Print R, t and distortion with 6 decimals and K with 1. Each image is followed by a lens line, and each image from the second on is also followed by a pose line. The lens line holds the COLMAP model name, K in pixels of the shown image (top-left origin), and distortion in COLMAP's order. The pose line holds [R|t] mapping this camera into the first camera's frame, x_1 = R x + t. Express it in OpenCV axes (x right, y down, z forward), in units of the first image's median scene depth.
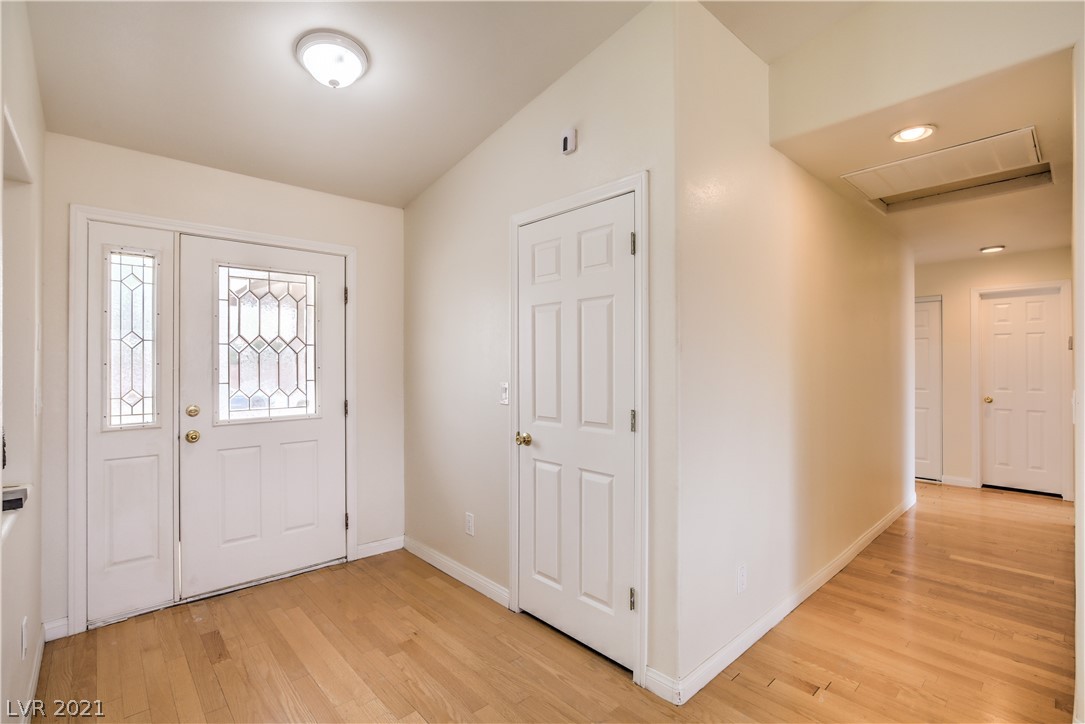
lens RADIAL K [[498.0, 0, 542.5], [0, 498.0, 362.0], [0, 0, 1]] dist [-0.003053, -0.000096]
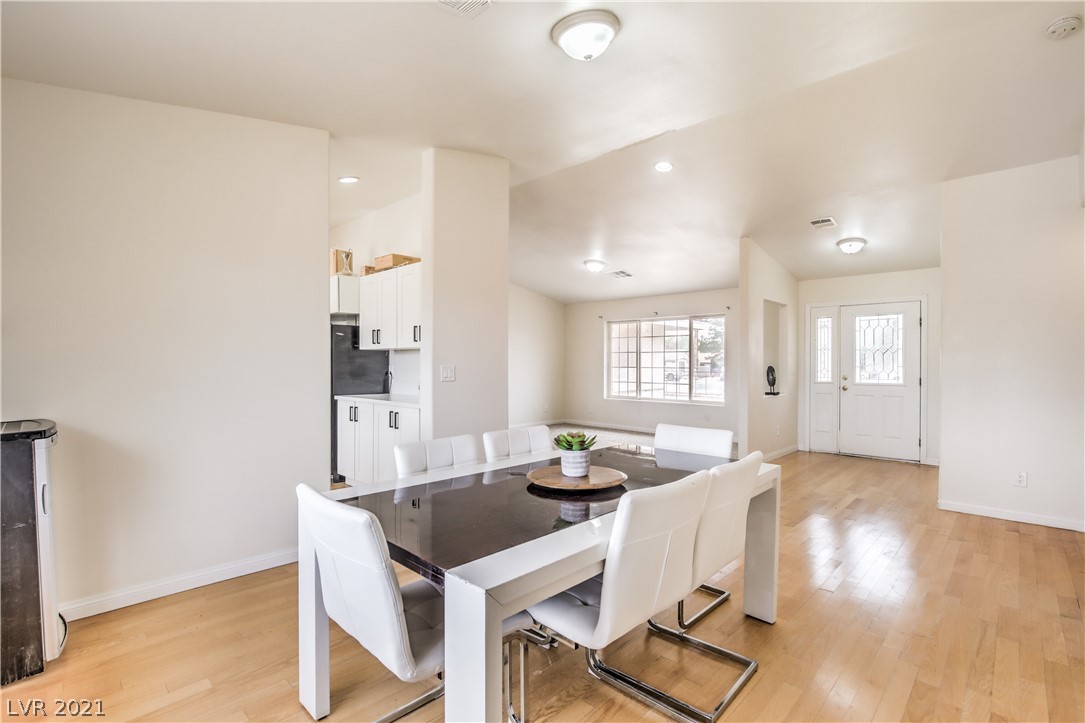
lens RADIAL K [[498.0, 0, 542.5], [0, 498.0, 361.5], [0, 0, 1]] dist [-0.003053, -0.000096]
pose [[0.048249, 0.000784, -0.998835, 1.681225], [0.006754, 0.999977, 0.001111, 0.005557], [0.998812, -0.006800, 0.048243, -0.610589]]
